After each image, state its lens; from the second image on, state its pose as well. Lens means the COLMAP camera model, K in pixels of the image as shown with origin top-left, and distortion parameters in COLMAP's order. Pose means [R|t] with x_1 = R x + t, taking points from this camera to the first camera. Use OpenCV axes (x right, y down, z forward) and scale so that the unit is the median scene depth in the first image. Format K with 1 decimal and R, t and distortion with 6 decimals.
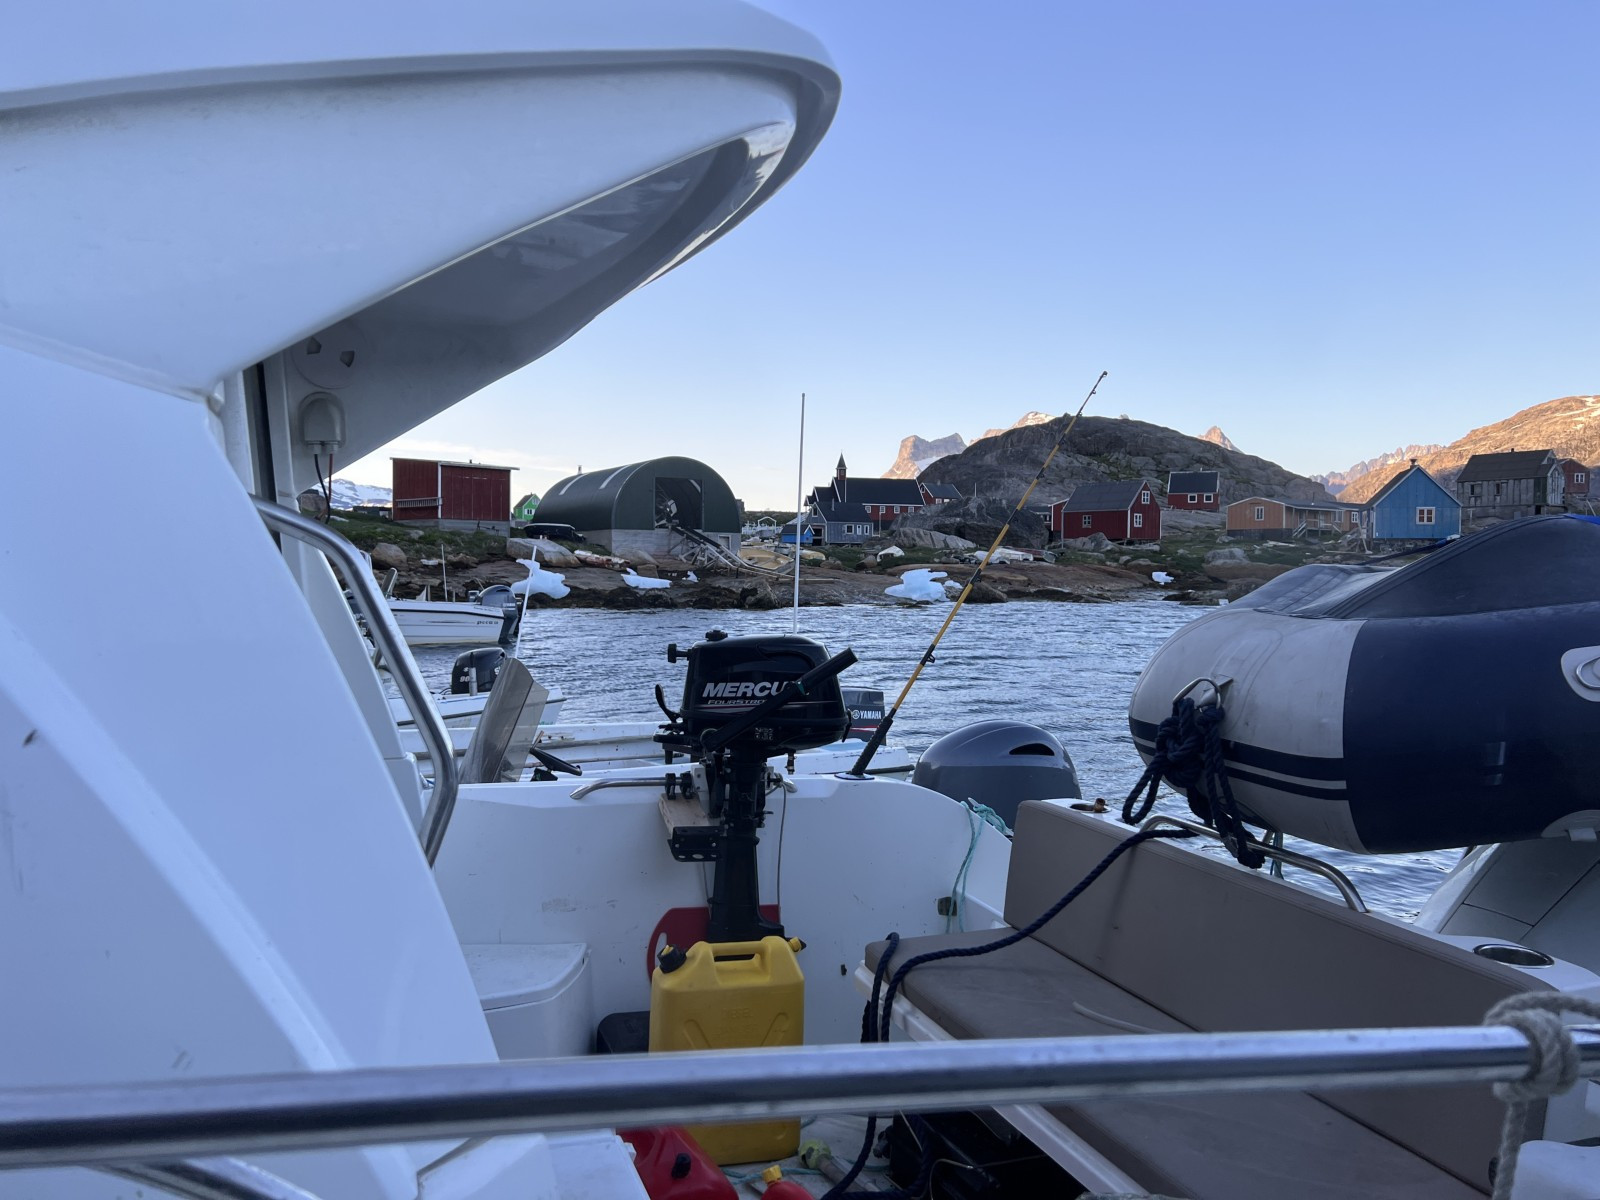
lens RADIAL K [[1220.0, 0, 796.6], [0, 1220.0, 601.2], [0, 0, 1]] dist [0.075619, -0.000360]
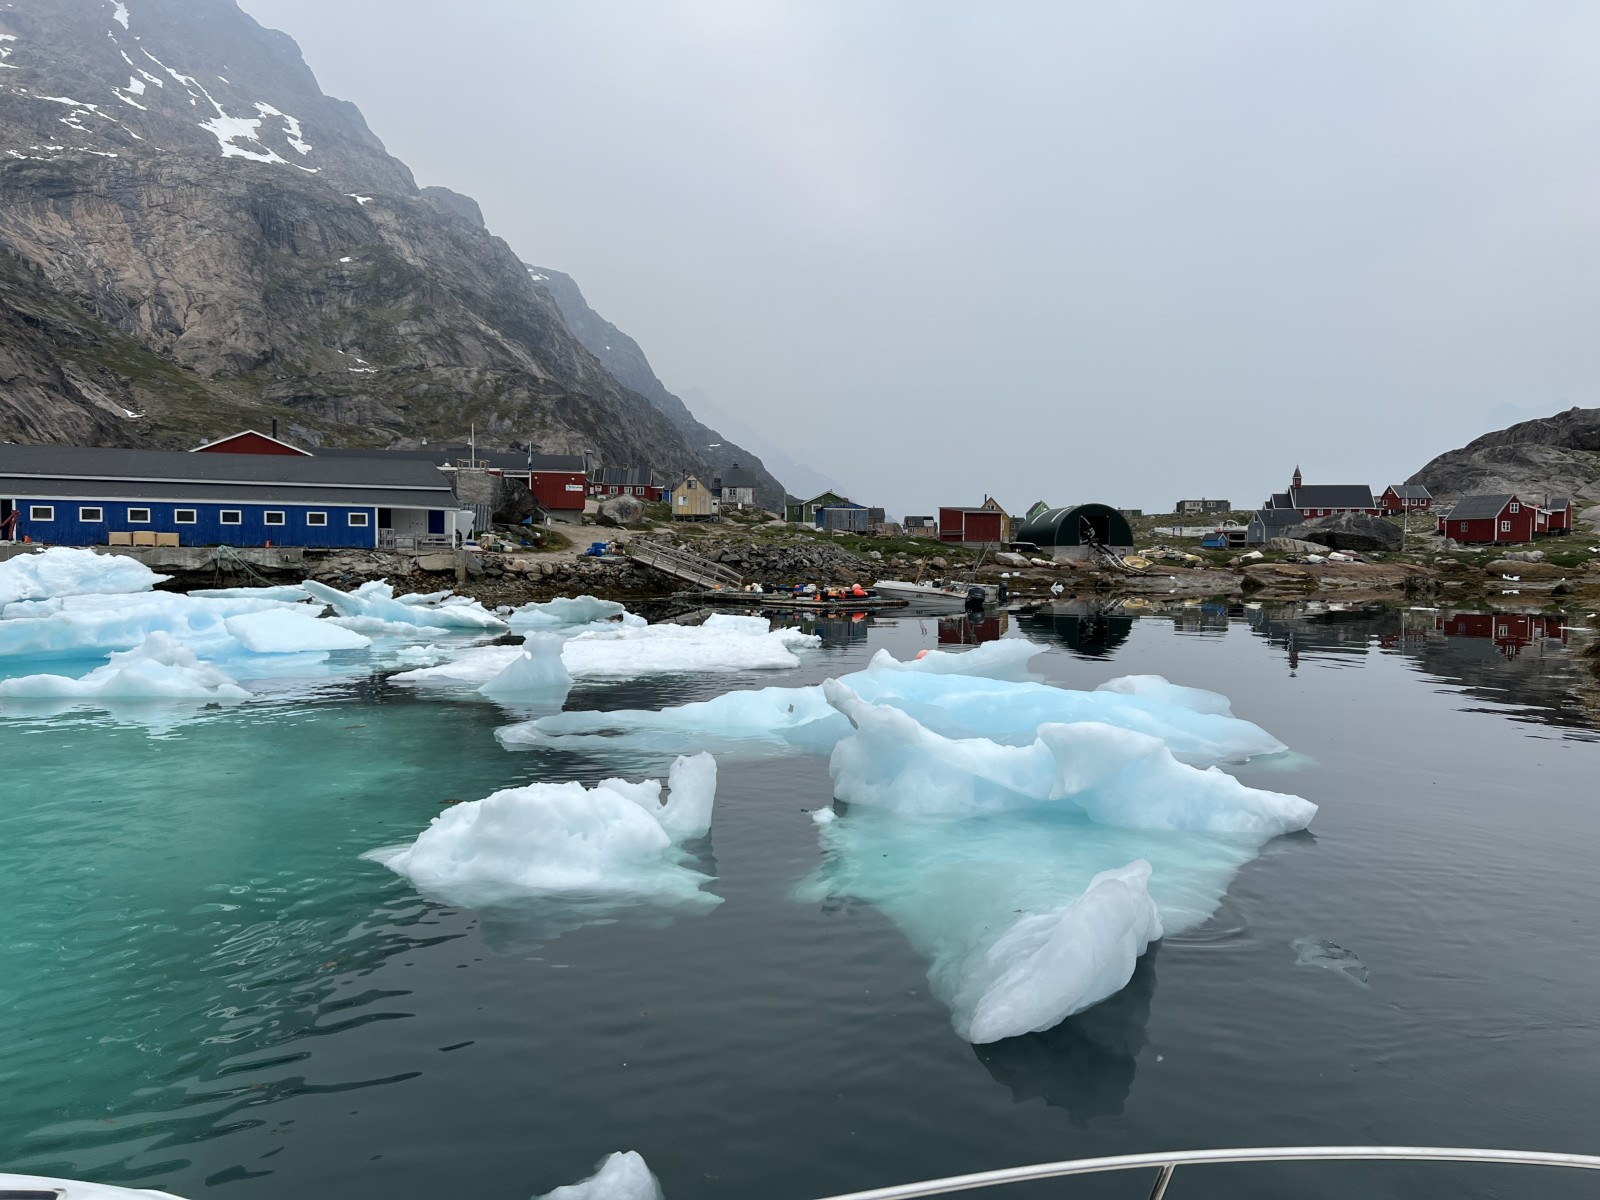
lens RADIAL K [[1220.0, 0, 796.9], [0, 1220.0, 593.7], [0, 0, 1]] dist [0.075619, -0.000360]
pose [[0.913737, 0.008603, -0.406216, 0.135441], [-0.008506, 0.999962, 0.002046, 0.006595], [0.406218, 0.001586, 0.913775, -0.464198]]
